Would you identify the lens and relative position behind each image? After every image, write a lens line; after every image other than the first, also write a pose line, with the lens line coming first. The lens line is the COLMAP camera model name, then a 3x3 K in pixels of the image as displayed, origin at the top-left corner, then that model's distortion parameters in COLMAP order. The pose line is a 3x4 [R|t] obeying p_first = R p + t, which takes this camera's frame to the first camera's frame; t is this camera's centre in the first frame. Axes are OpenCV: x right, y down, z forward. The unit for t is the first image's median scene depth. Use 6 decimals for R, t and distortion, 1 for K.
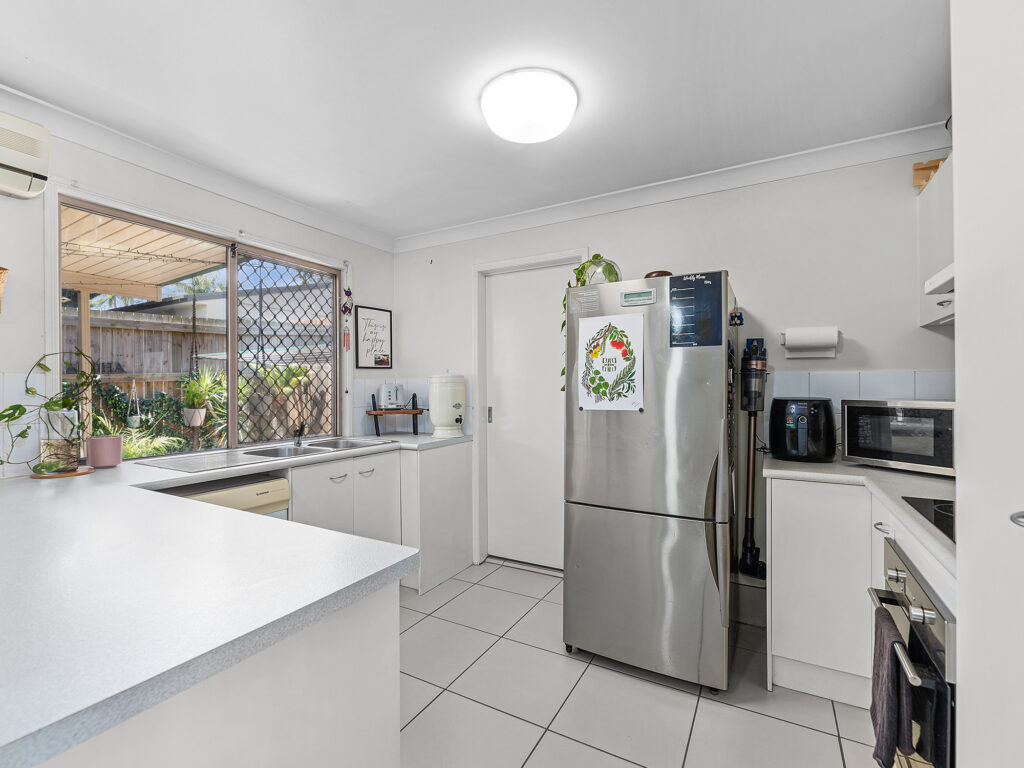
lens RADIAL K [[467.8, 0, 507.8], [0, 467.8, 388.1], [0, 0, 1]] dist [-0.001972, -0.000457]
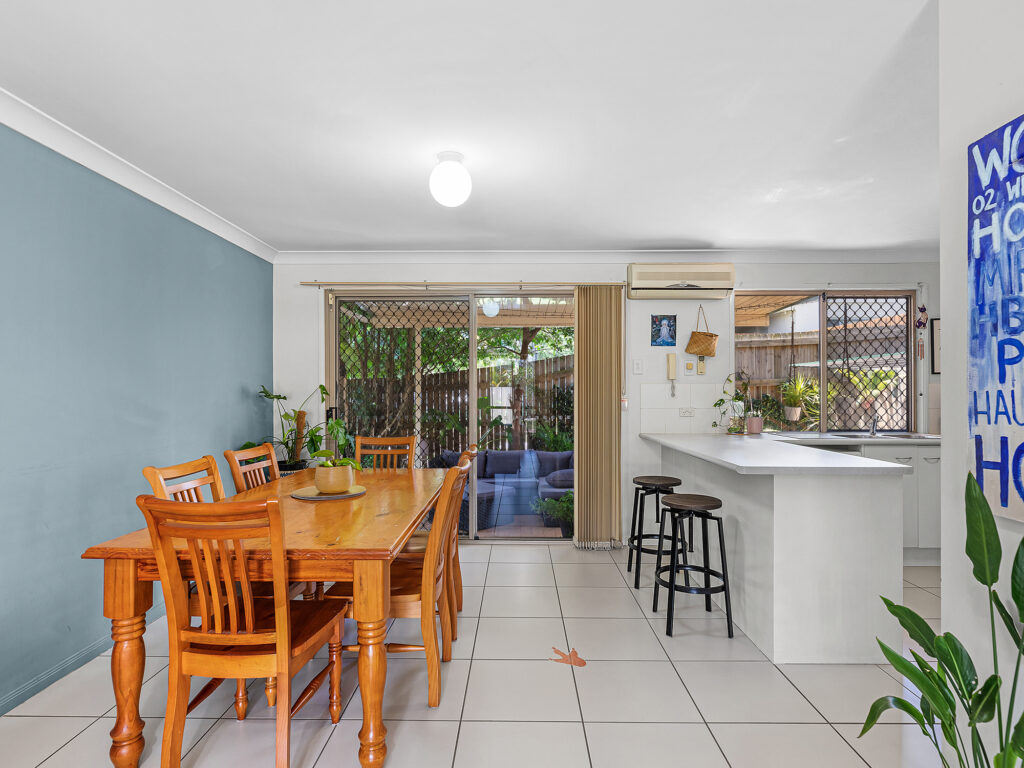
lens RADIAL K [[524.2, 0, 512.0], [0, 524.2, 384.0], [0, 0, 1]] dist [-0.002344, -0.001460]
pose [[0.485001, -0.009012, -0.874467, 0.294838], [-0.002977, 0.999924, -0.011956, -0.000289], [0.874509, 0.008402, 0.484937, -0.513586]]
